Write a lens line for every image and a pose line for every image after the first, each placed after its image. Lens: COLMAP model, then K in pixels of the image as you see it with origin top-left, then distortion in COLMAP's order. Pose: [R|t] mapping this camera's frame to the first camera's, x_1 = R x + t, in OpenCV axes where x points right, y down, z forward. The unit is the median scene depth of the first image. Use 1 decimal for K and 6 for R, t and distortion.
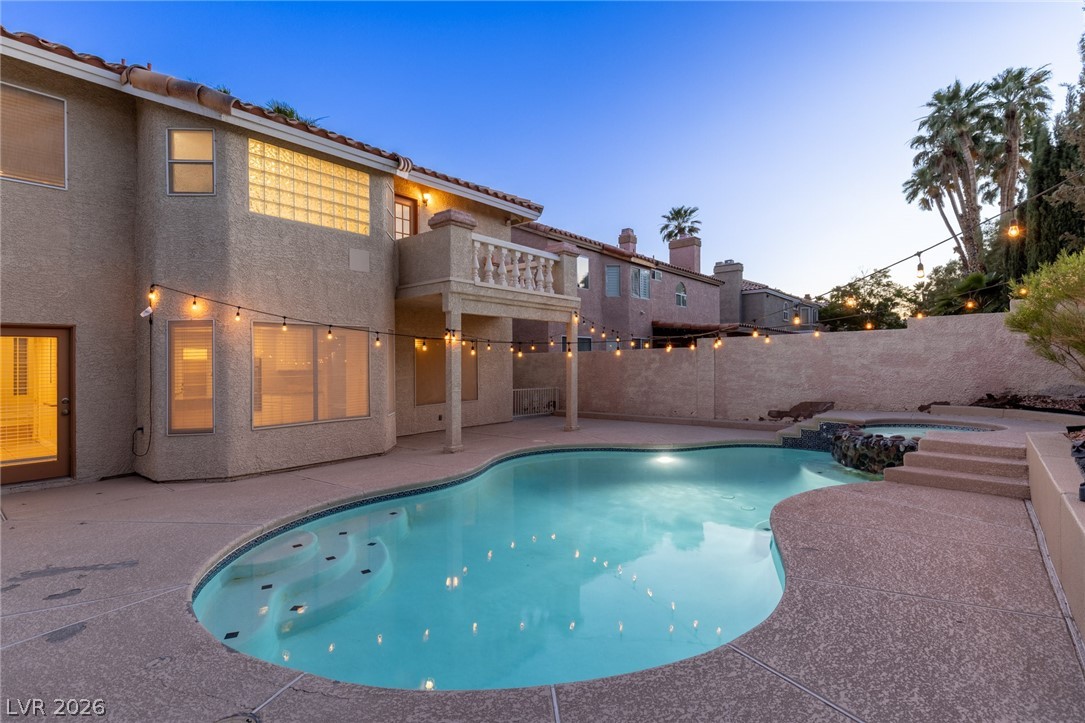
lens RADIAL K [[514.9, 0, 547.1], [0, 514.9, 361.9], [0, 0, 1]] dist [0.001810, -0.000402]
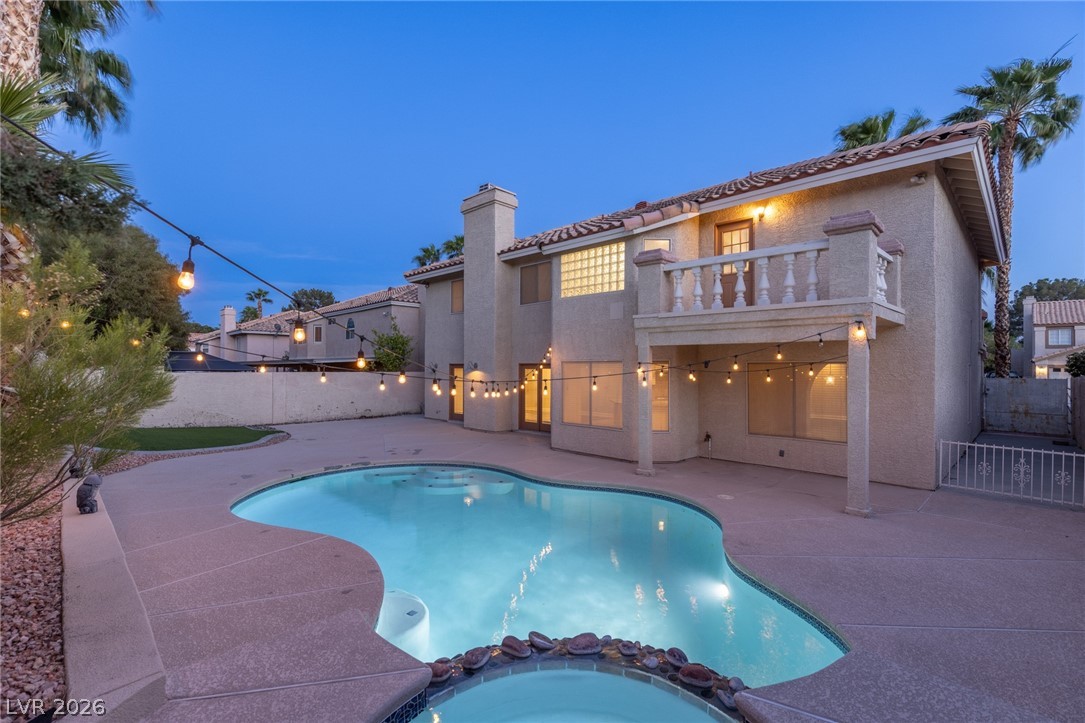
lens RADIAL K [[486.3, 0, 546.4], [0, 486.3, 362.9], [0, 0, 1]] dist [0.011986, -0.001177]
pose [[-0.087824, 0.007268, -0.996109, 0.763790], [0.000663, 0.999974, 0.007238, -0.061562], [0.996136, -0.000025, -0.087827, 0.793571]]
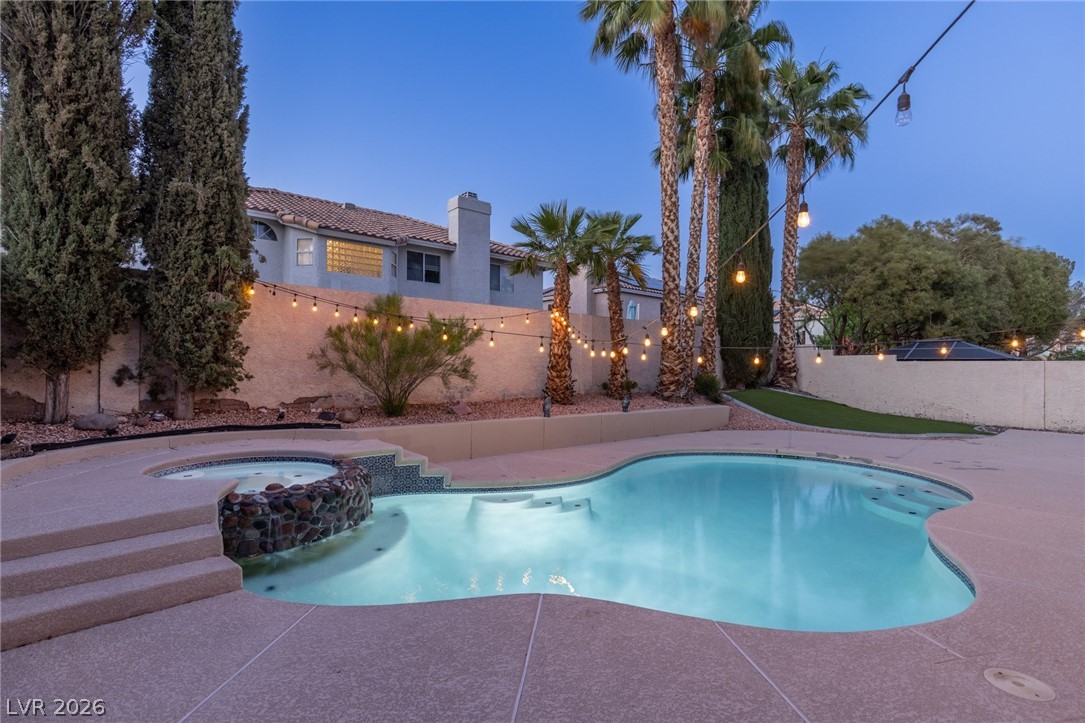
lens RADIAL K [[520.0, 0, 549.3], [0, 520.0, 364.4], [0, 0, 1]] dist [-0.003982, 0.001699]
pose [[-0.986747, 0.011381, 0.161866, 0.167860], [0.009501, 0.999878, -0.012380, -0.001413], [-0.161987, -0.010678, -0.986735, 1.287528]]
